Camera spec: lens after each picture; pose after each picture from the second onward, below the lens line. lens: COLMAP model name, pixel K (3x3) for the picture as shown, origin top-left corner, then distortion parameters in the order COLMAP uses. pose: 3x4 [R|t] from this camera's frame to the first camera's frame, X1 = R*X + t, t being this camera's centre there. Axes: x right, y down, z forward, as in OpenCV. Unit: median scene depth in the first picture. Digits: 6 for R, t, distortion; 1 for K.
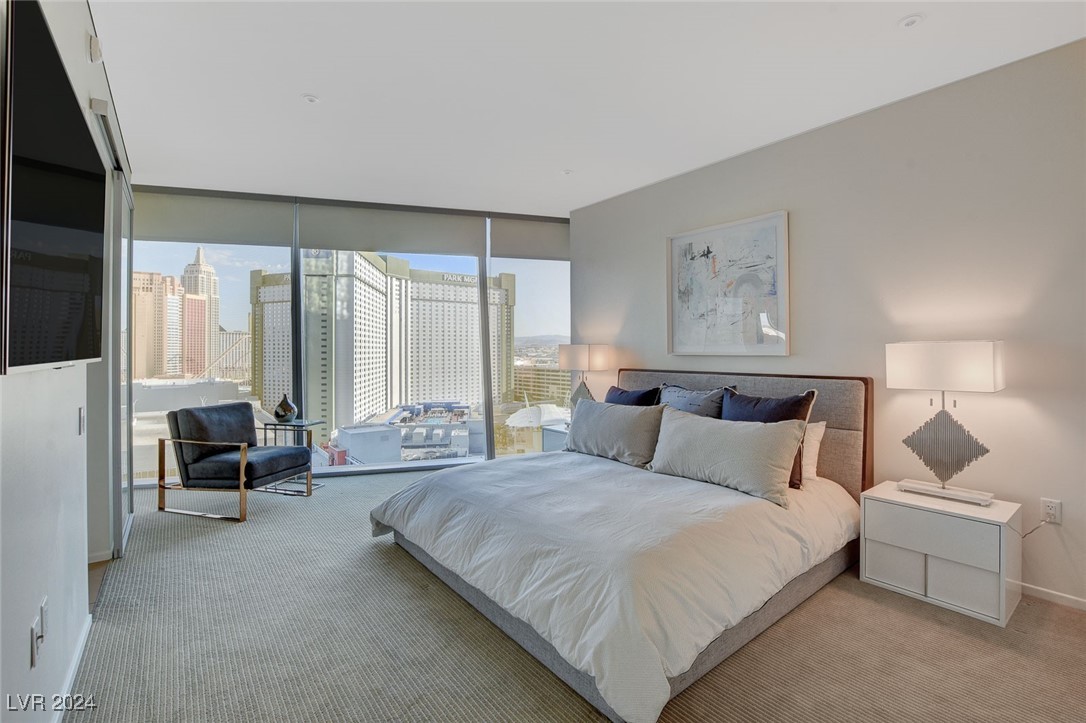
lens RADIAL K [[479.2, 0, 549.3], [0, 479.2, 346.8], [0, 0, 1]] dist [-0.030936, 0.003774]
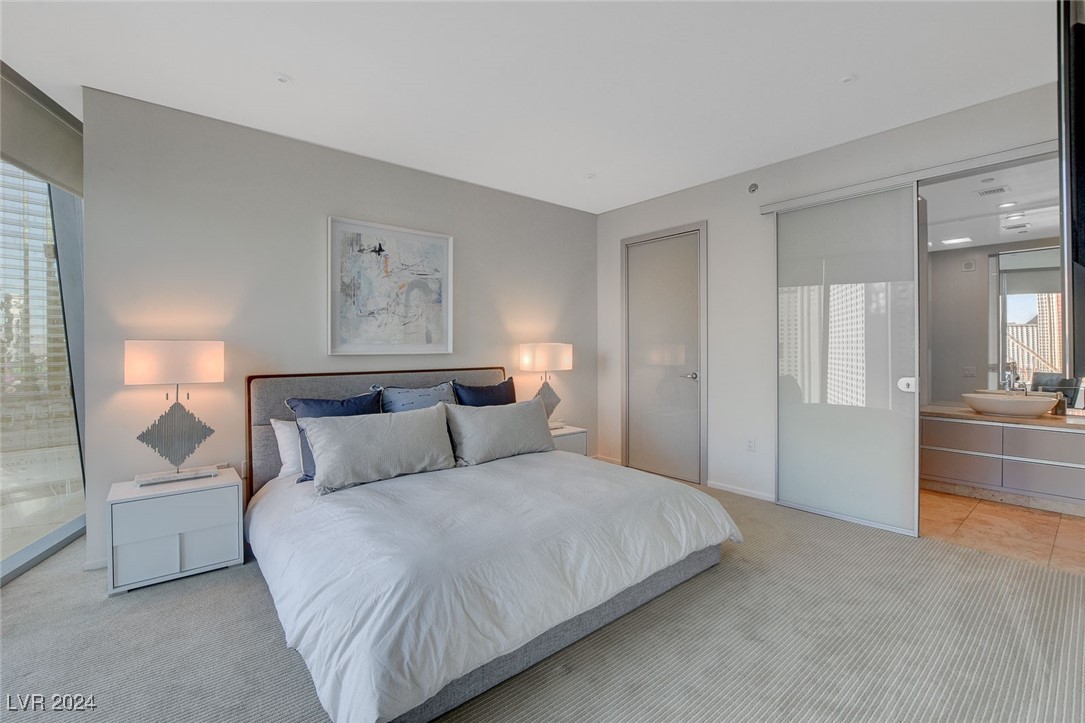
lens RADIAL K [[478.8, 0, 543.3], [0, 478.8, 350.5], [0, 0, 1]] dist [-0.030936, 0.003774]
pose [[-0.019987, -0.006298, 0.999780, -0.703661], [-0.007597, 0.999952, 0.006147, 0.001378], [-0.999771, -0.007473, -0.020034, 0.729425]]
